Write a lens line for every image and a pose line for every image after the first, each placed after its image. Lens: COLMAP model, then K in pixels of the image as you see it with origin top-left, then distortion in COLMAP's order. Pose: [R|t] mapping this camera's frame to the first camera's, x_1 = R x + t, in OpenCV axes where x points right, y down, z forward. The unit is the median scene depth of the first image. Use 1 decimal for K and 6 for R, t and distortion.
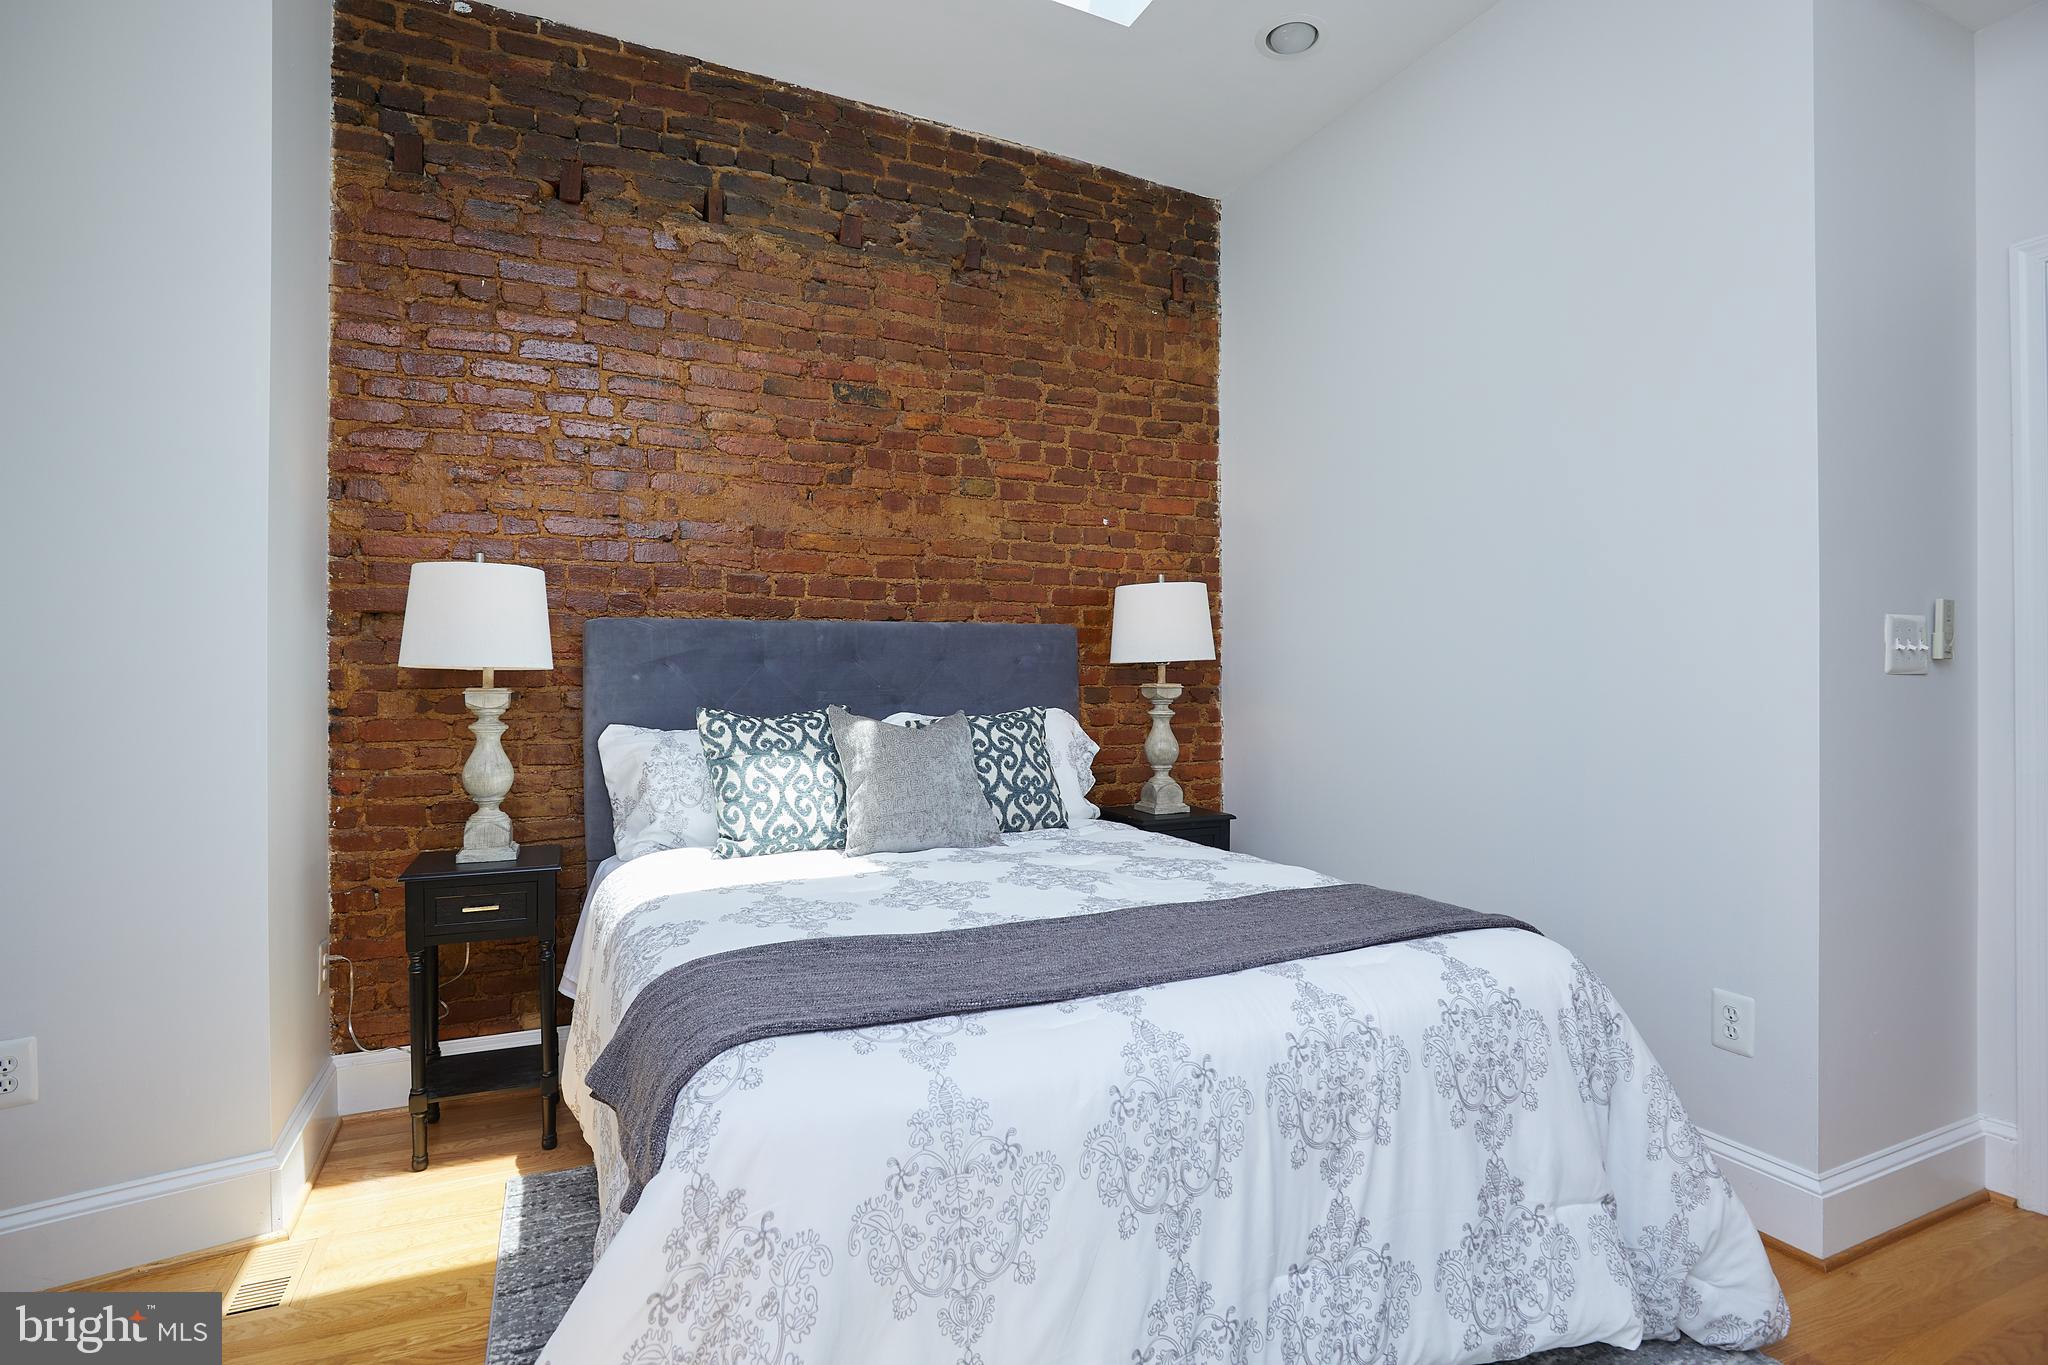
lens RADIAL K [[1043.6, 0, 1023.5], [0, 1043.6, 677.1], [0, 0, 1]] dist [-0.016717, 0.000368]
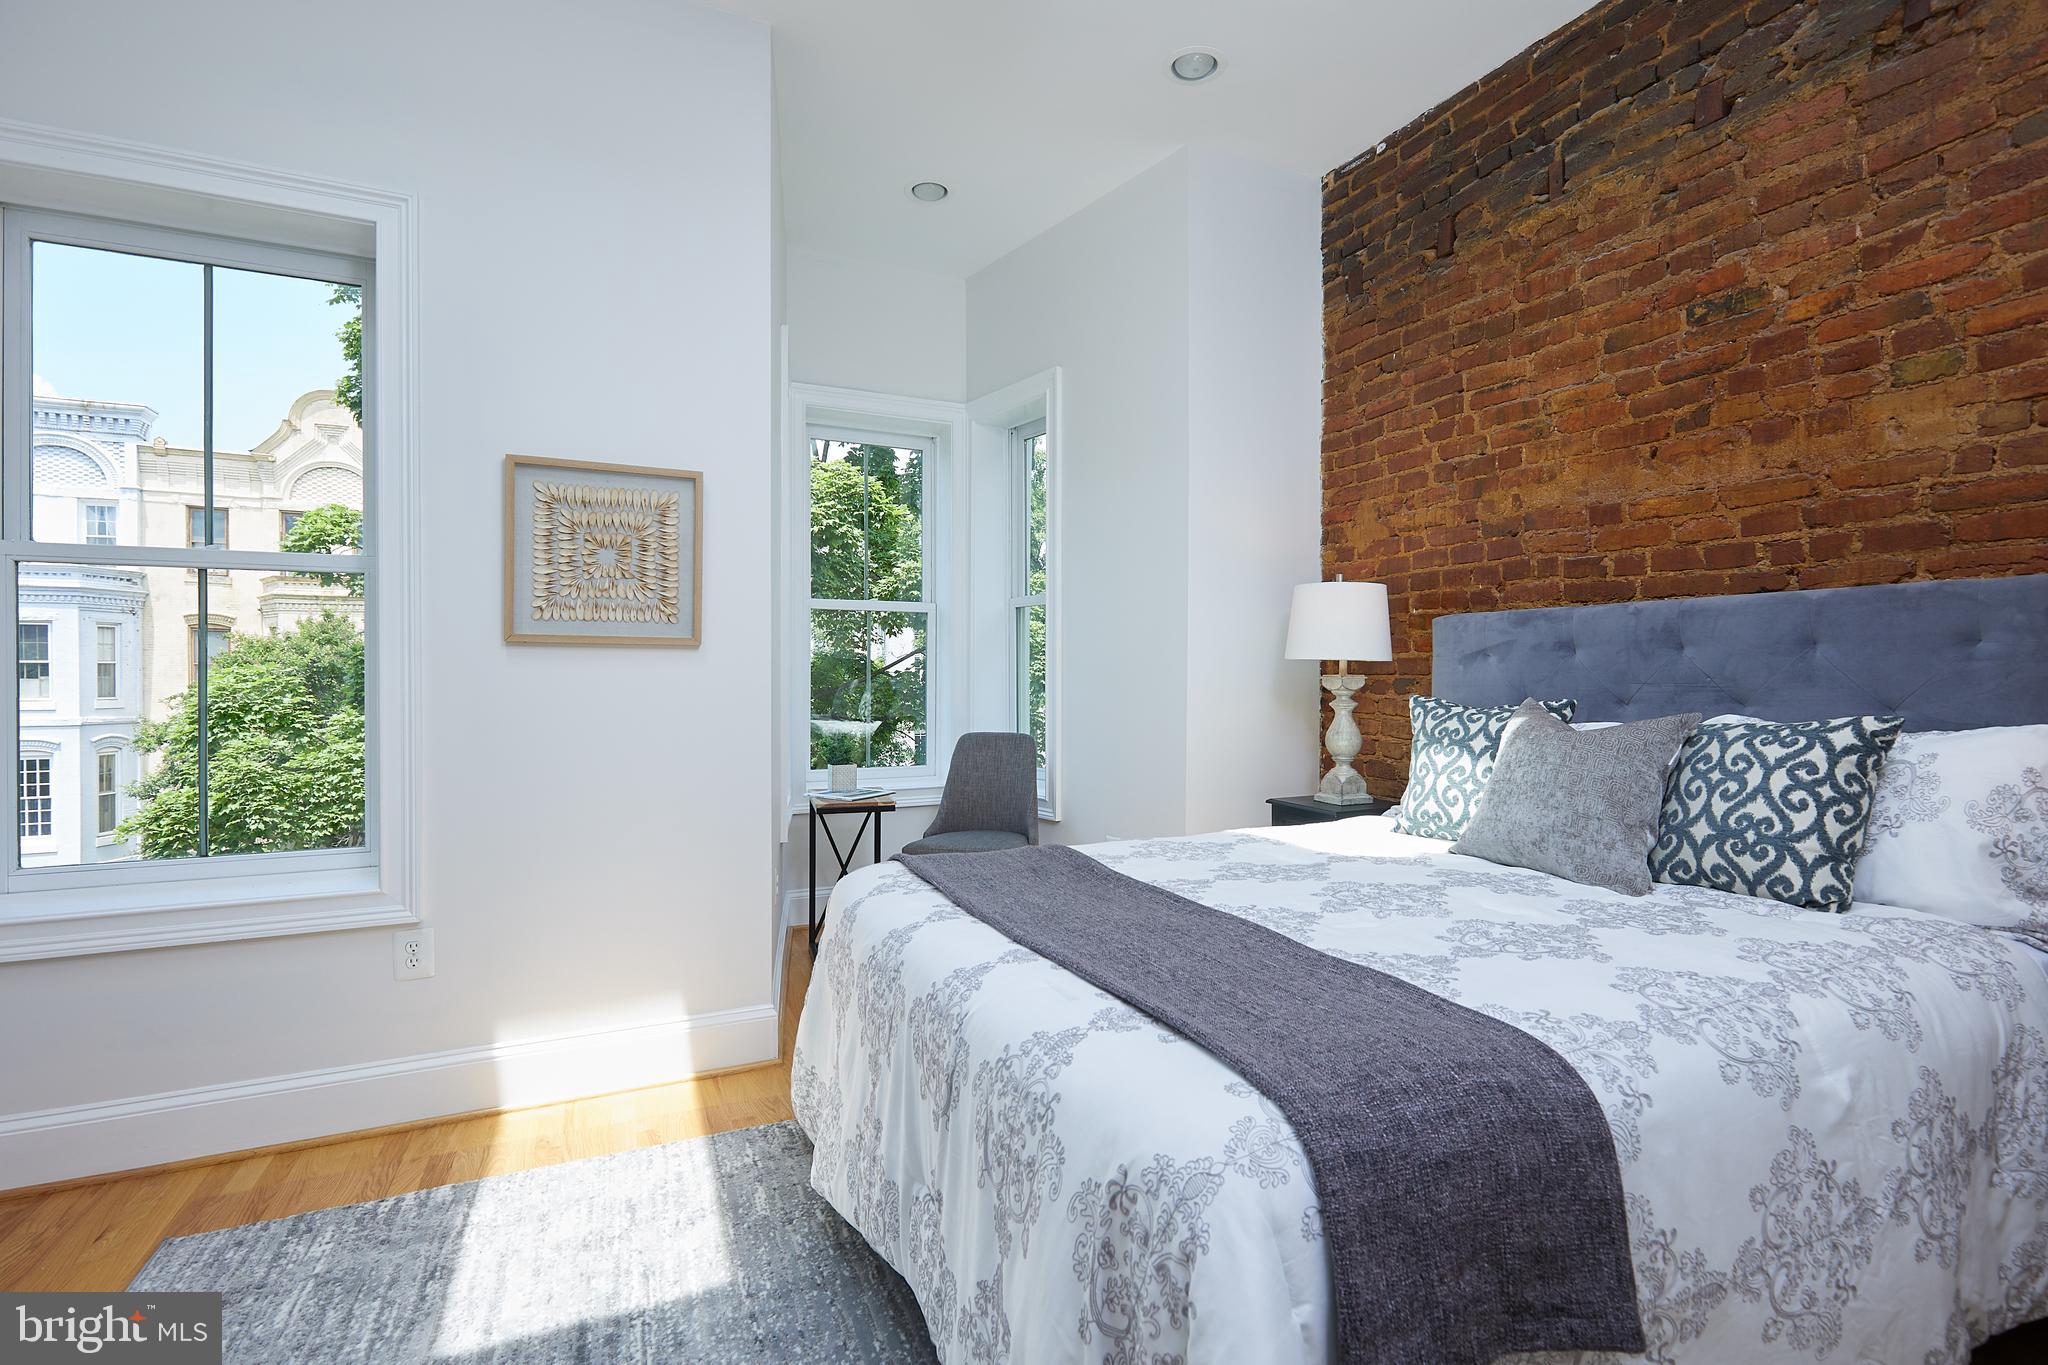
lens RADIAL K [[935.2, 0, 1026.1], [0, 935.2, 680.1], [0, 0, 1]] dist [0.002721, -0.001793]
pose [[0.000183, 0.016069, -0.999871, 0.572519], [-0.003857, 0.999863, 0.016068, -0.000142], [0.999993, 0.003854, 0.000245, 0.499956]]
